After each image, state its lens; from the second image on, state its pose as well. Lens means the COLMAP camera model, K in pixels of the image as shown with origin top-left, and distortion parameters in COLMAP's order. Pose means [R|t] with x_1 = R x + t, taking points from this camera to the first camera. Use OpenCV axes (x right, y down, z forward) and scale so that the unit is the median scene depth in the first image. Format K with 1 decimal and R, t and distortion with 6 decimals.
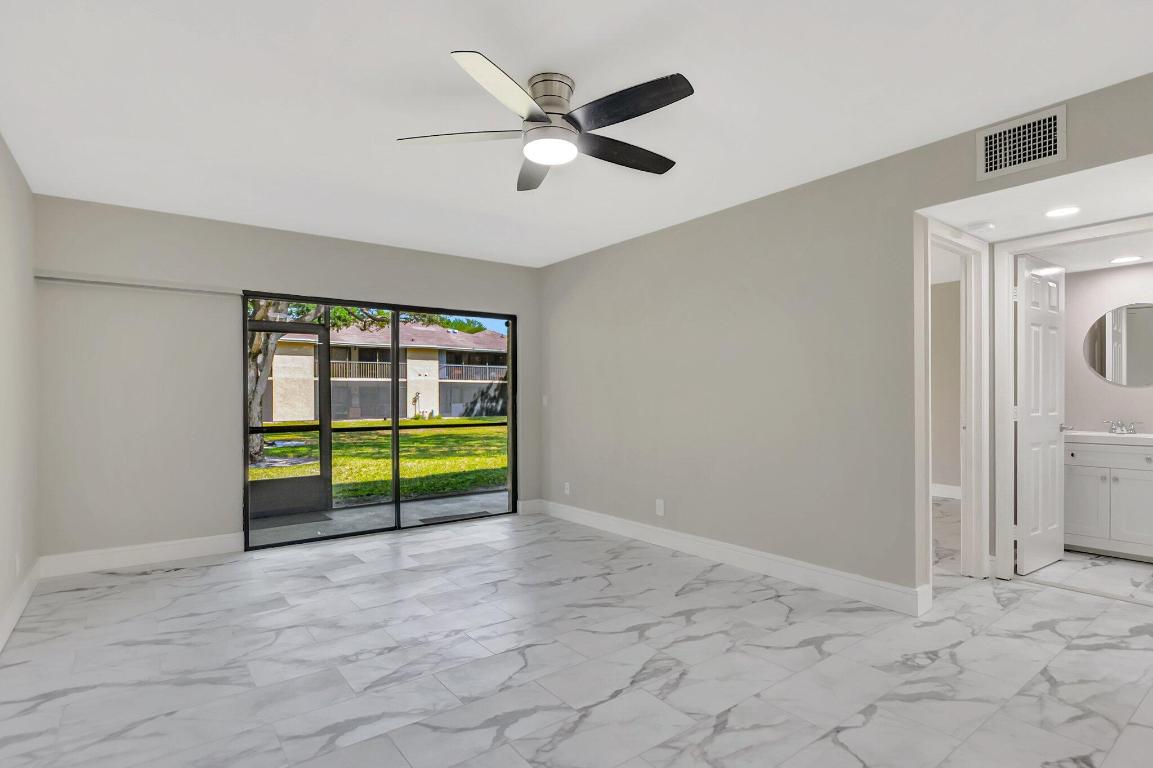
lens RADIAL K [[568.7, 0, 576.5], [0, 568.7, 384.0], [0, 0, 1]] dist [-0.000785, -0.000224]
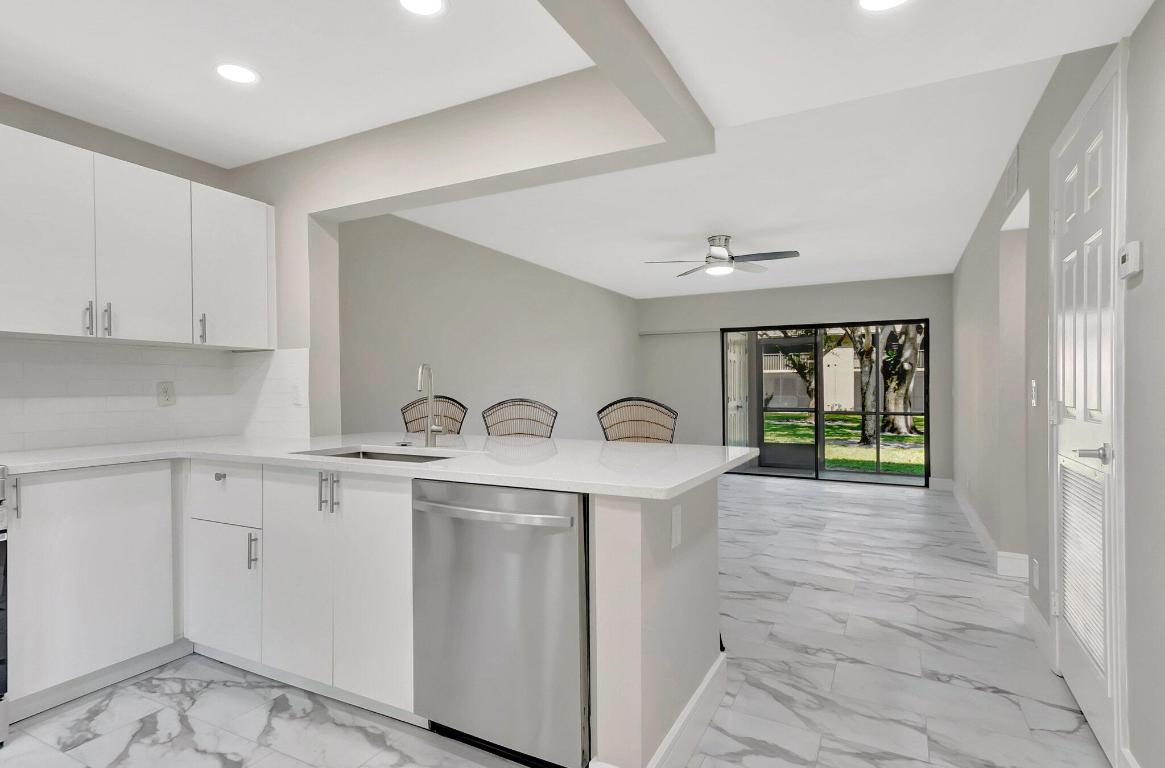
lens RADIAL K [[599.8, 0, 582.5], [0, 599.8, 384.0], [0, 0, 1]] dist [0.000146, -0.000009]
pose [[0.424621, -0.005911, -0.905352, 0.948796], [0.019498, 0.999806, 0.002617, -0.002160], [0.905161, -0.018763, 0.424654, -0.205922]]
